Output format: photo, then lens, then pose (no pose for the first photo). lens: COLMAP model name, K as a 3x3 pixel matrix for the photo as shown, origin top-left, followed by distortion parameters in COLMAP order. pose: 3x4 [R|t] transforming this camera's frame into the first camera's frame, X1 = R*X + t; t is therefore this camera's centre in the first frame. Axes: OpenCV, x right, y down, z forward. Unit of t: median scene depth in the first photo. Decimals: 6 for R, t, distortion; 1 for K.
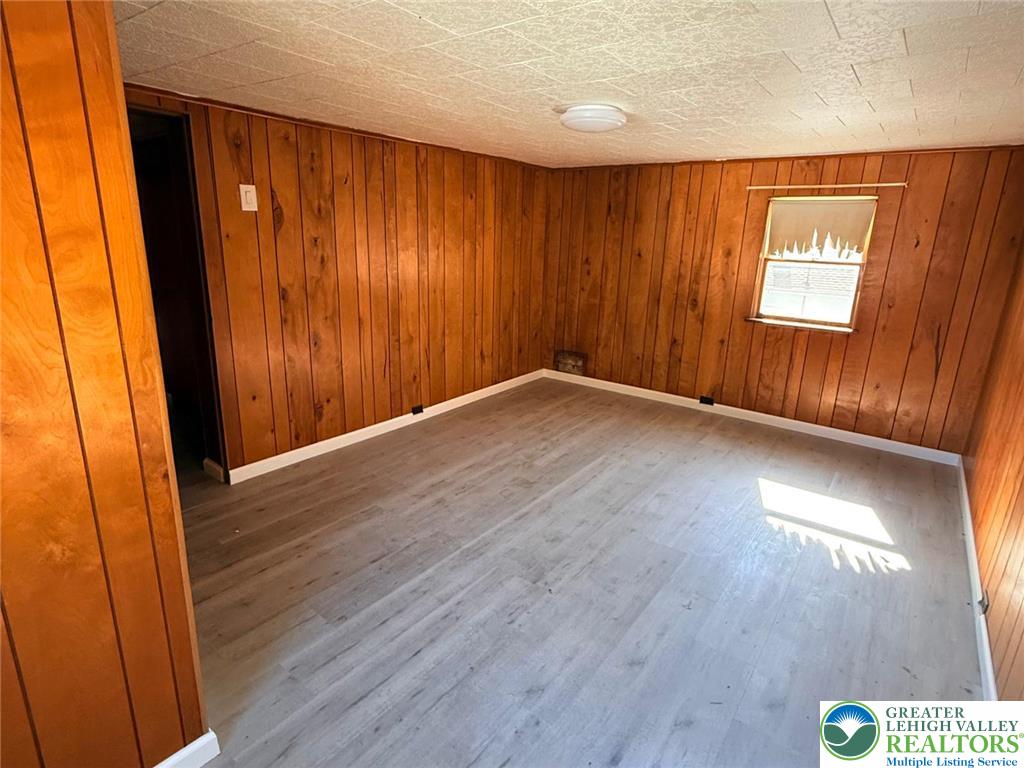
lens RADIAL K [[552.8, 0, 509.7], [0, 552.8, 380.0], [0, 0, 1]] dist [0.003124, 0.000337]
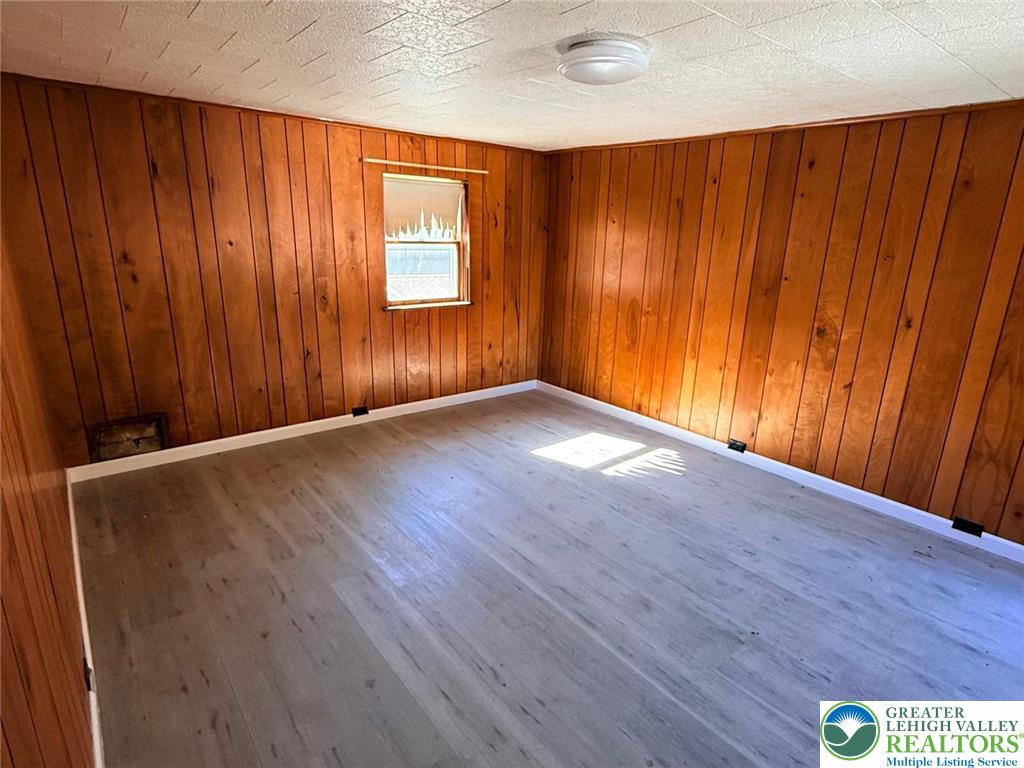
lens RADIAL K [[546.1, 0, 512.0], [0, 546.1, 384.0], [0, 0, 1]] dist [-0.000329, -0.000004]
pose [[0.237935, -0.288074, 0.927578, -0.396348], [0.232253, 0.944174, 0.233652, -0.160074], [-0.943104, 0.159839, 0.291558, 0.582159]]
